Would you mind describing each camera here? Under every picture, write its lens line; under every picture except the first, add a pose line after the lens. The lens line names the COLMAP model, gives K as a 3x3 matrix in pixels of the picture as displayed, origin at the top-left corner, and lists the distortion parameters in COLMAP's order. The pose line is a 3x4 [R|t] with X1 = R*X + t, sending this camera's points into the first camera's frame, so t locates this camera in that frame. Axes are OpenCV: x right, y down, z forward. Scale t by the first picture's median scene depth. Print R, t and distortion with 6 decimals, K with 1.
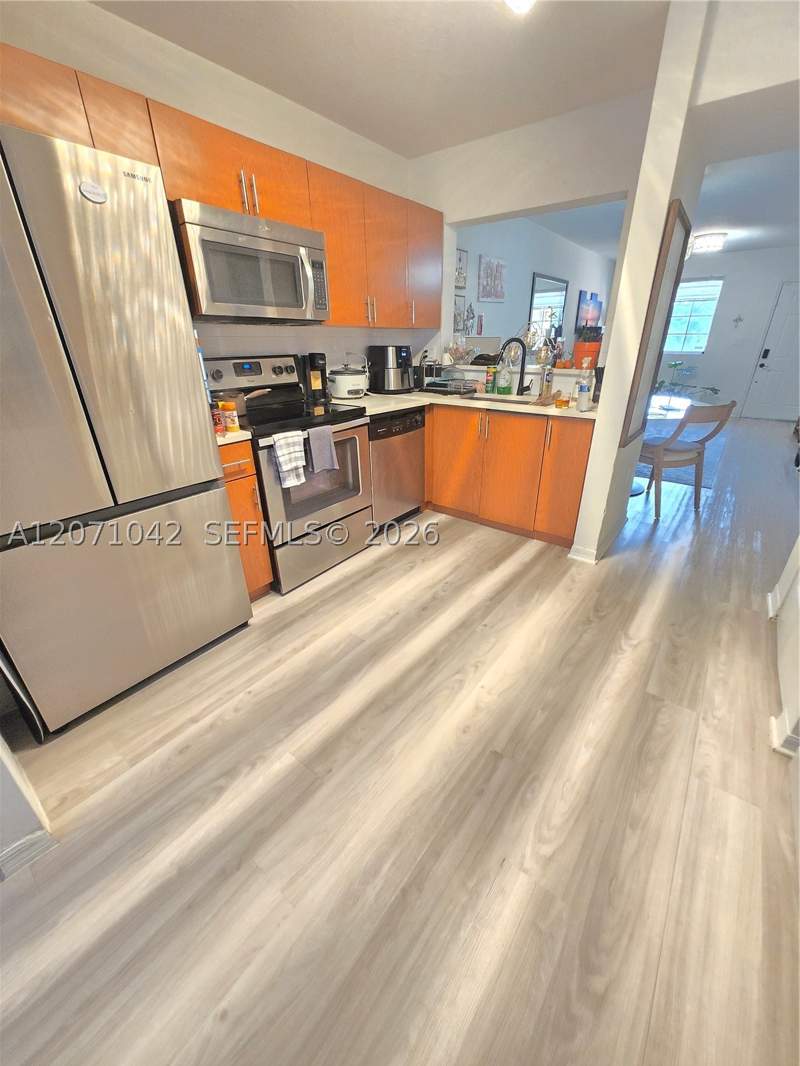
lens RADIAL K [[415.7, 0, 410.0], [0, 415.7, 530.2], [0, 0, 1]] dist [0.002435, -0.000596]
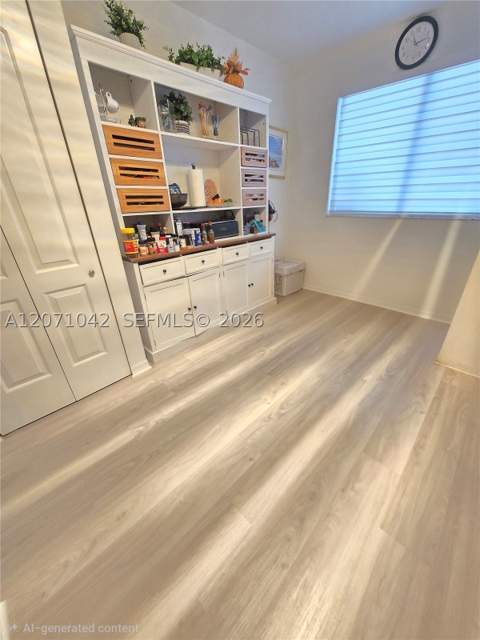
lens RADIAL K [[249.6, 0, 246.0], [0, 249.6, 318.3], [0, 0, 1]] dist [0.002435, -0.000596]
pose [[-0.992176, -0.029298, 0.121359, 0.149582], [0.075478, 0.633542, 0.770018, -0.568243], [-0.099446, 0.773153, -0.626374, 1.321495]]
